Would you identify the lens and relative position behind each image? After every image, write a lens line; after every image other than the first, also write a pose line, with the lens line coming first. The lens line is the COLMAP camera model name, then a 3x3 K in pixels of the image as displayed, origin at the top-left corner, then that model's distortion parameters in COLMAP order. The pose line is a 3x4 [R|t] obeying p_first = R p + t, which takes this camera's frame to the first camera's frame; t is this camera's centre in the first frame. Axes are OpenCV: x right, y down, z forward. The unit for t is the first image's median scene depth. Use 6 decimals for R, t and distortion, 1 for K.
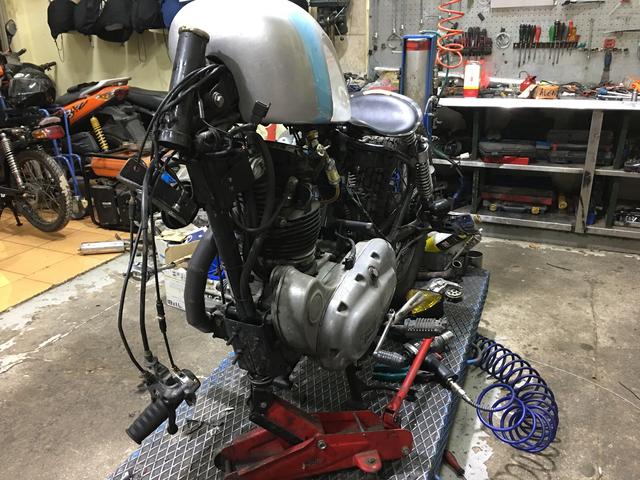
lens RADIAL K [[541.2, 0, 314.8], [0, 541.2, 243.6], [0, 0, 1]] dist [0.012882, -0.047663]
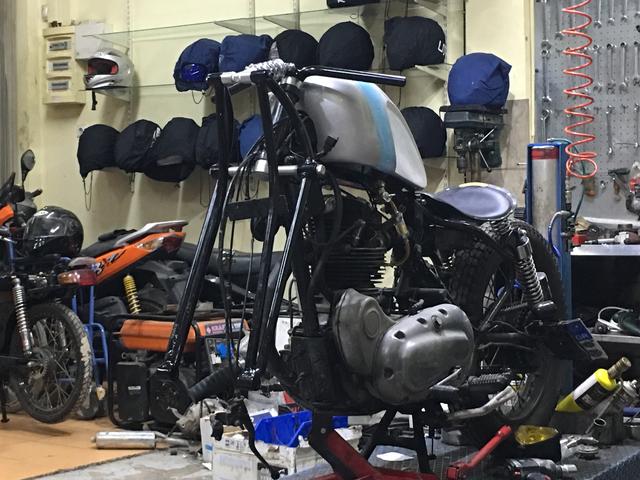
lens RADIAL K [[1185.1, 0, 320.6], [0, 1185.1, 239.5], [0, 0, 1]] dist [-0.071063, 0.000000]
pose [[0.986019, 0.020291, -0.165394, 0.097700], [-0.077636, 0.934189, -0.348229, 0.267767], [0.147443, 0.356201, 0.922703, -0.438617]]
